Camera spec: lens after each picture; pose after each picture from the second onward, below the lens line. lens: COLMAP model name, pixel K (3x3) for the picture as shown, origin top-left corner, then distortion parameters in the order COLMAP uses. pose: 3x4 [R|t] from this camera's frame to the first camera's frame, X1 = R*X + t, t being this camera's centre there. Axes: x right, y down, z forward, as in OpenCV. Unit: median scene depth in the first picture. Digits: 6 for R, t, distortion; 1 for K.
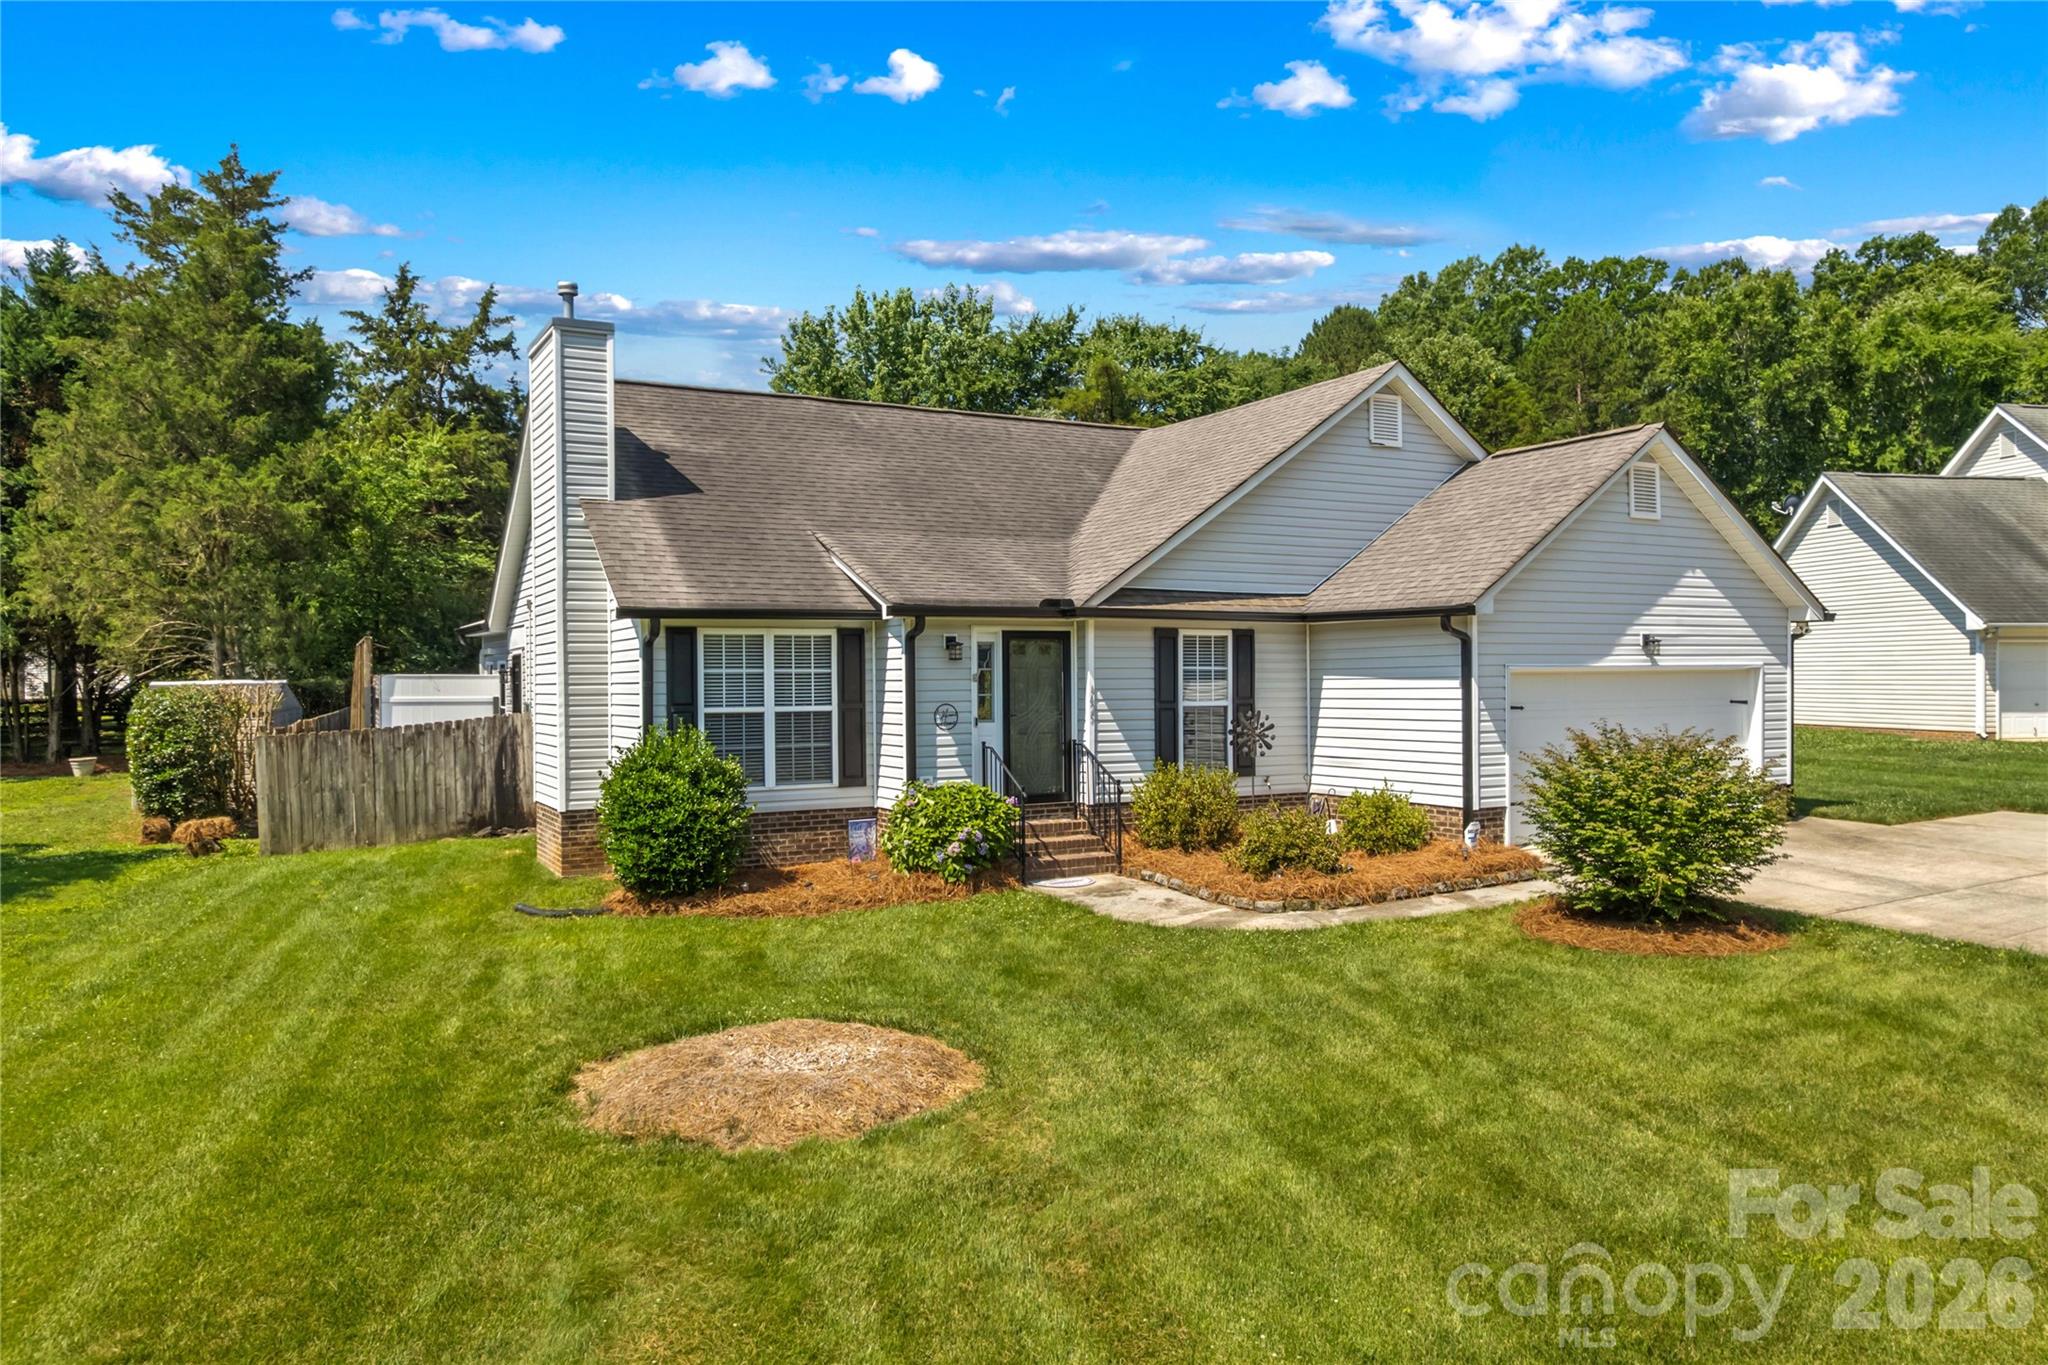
lens RADIAL K [[1328.5, 0, 1044.6], [0, 1328.5, 686.0], [0, 0, 1]] dist [-0.035460, 0.002197]
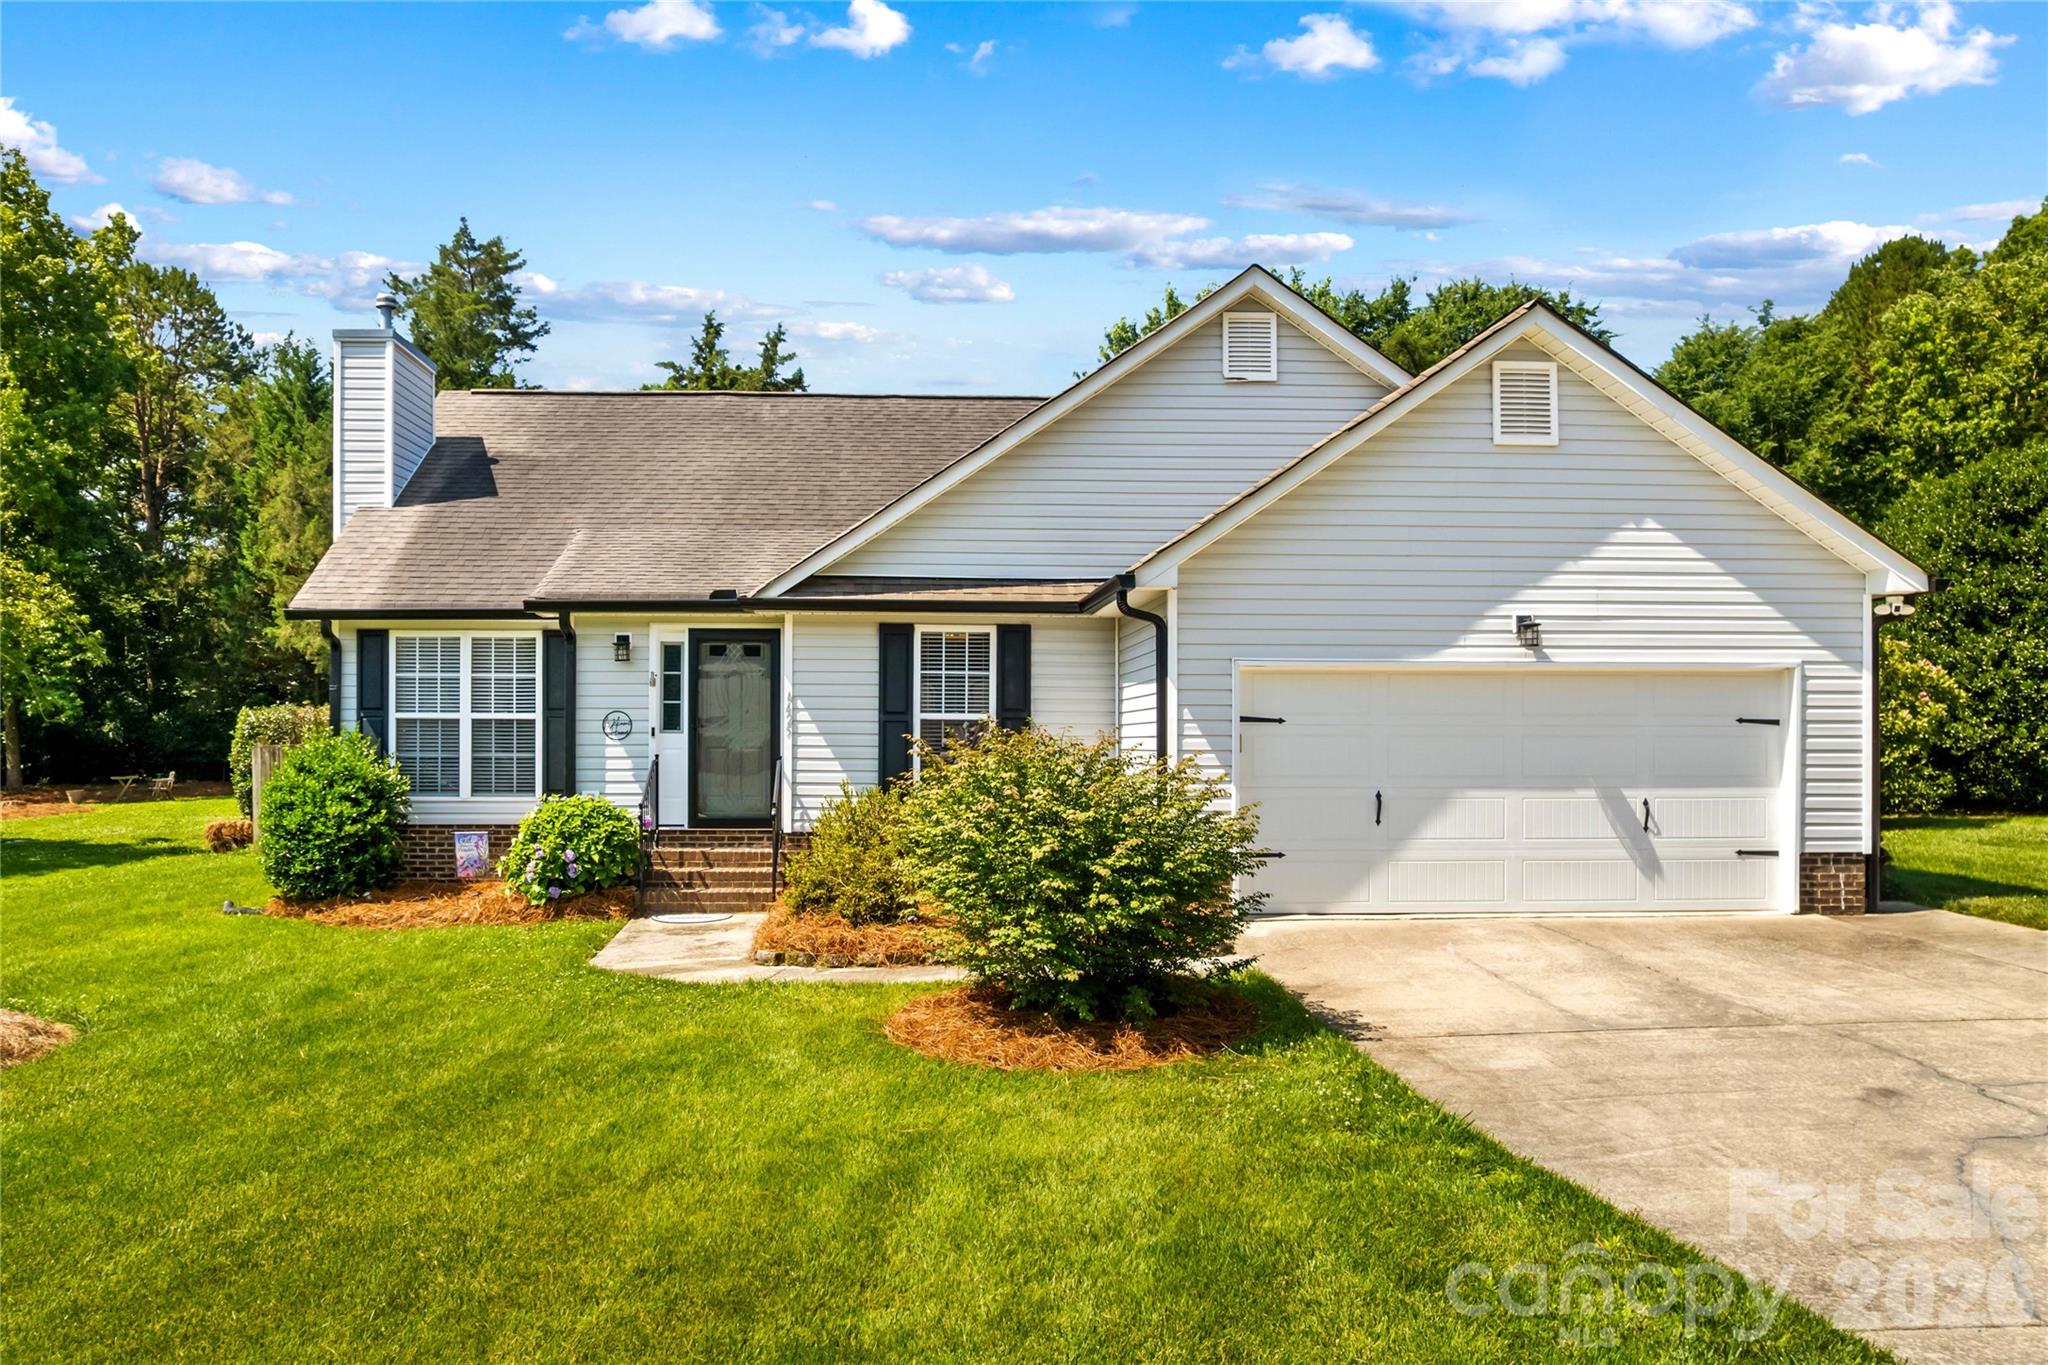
lens RADIAL K [[1447.4, 0, 1016.8], [0, 1447.4, 720.5], [0, 0, 1]] dist [-0.048005, -0.000368]
pose [[0.899338, 0.005131, -0.437224, 0.579603], [-0.012041, 0.999843, -0.013034, 0.028677], [0.437088, 0.016986, 0.899258, 0.240823]]
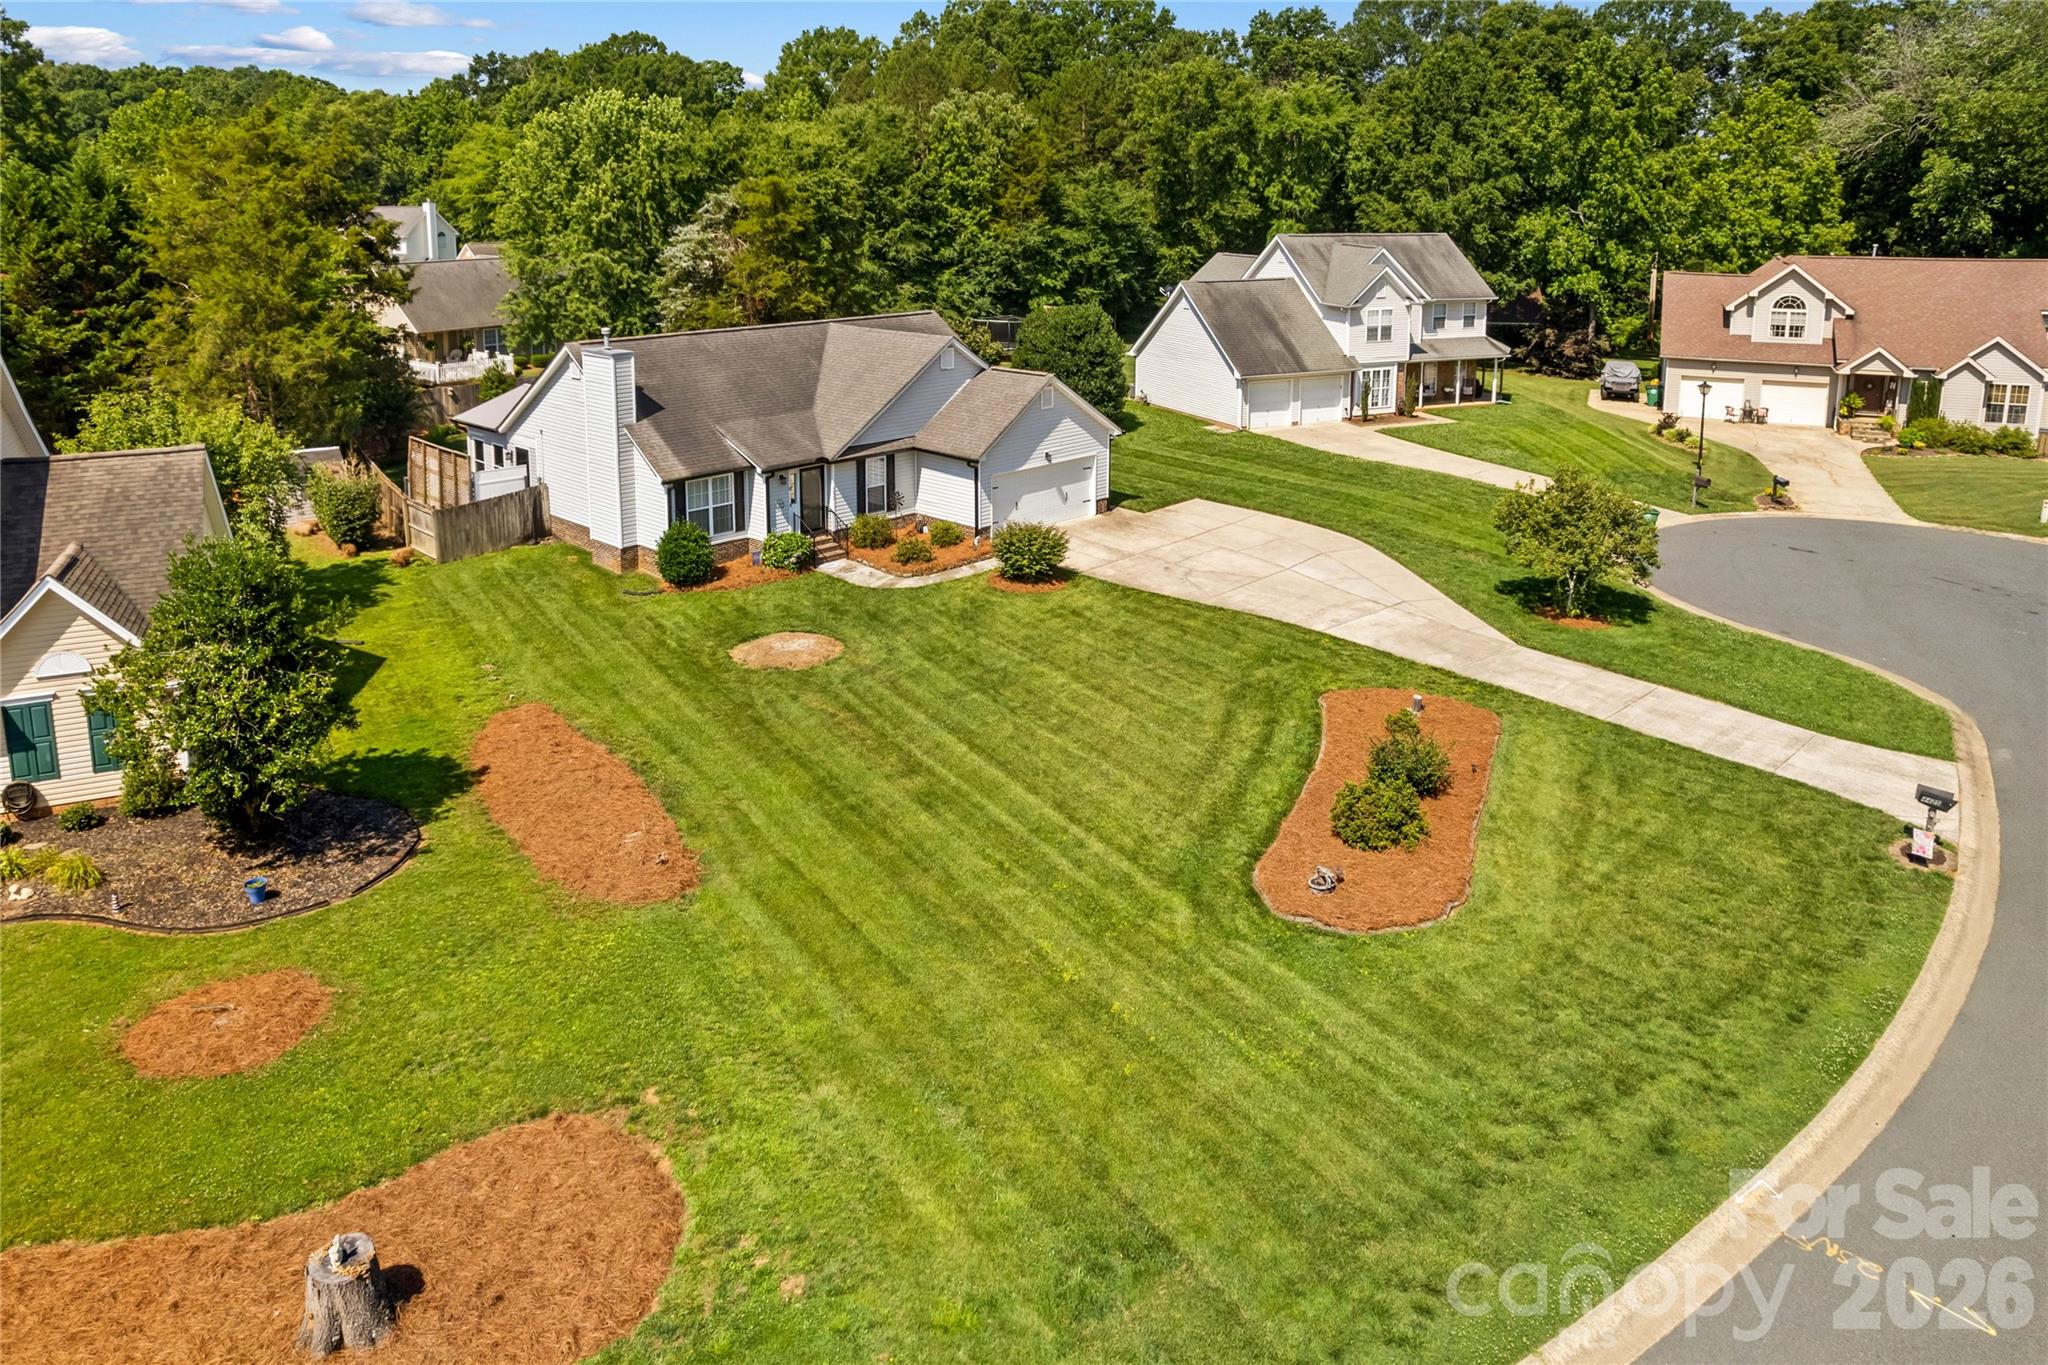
lens RADIAL K [[1281.4, 0, 1024.8], [0, 1281.4, 736.0], [0, 0, 1]] dist [-0.075941, 0.064013]
pose [[0.953538, -0.099879, 0.284237, -0.353000], [-0.022328, 0.917426, 0.397280, -0.533471], [-0.300446, -0.385168, 0.872570, -1.401005]]
